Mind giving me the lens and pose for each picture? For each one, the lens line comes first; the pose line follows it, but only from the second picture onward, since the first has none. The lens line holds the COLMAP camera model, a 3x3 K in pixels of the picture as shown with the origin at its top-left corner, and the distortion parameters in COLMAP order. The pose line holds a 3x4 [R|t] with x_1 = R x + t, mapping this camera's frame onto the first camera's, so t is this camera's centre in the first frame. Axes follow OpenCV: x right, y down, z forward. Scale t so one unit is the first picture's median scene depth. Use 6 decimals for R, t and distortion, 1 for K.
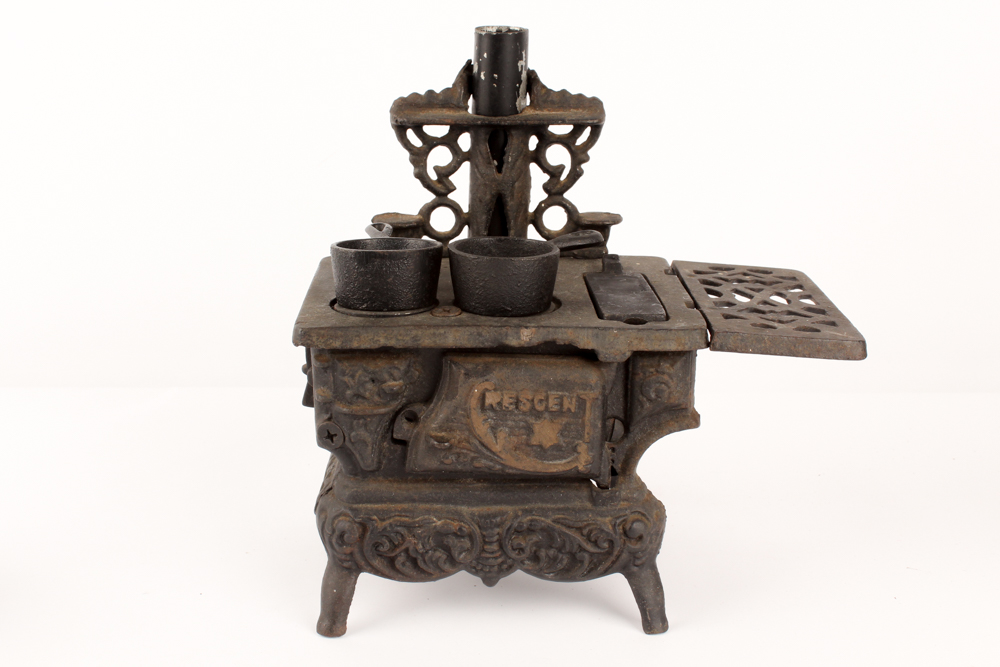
lens RADIAL K [[1376.5, 0, 492.5], [0, 1376.5, 327.9], [0, 0, 1]] dist [-0.056238, 0.000000]
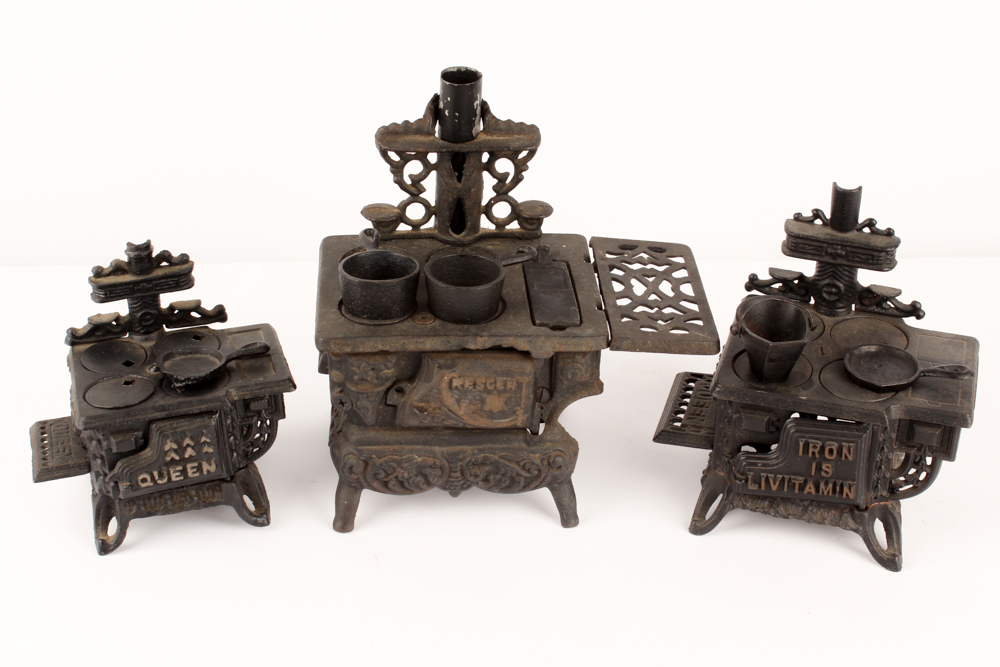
lens RADIAL K [[1641.7, 0, 498.1], [0, 1641.7, 336.4], [0, 0, 1]] dist [-0.032740, 0.000000]
pose [[0.998952, -0.006073, 0.045369, -0.033533], [-0.005891, 0.965863, 0.258985, -0.421258], [-0.045393, -0.258981, 0.964815, -0.611905]]
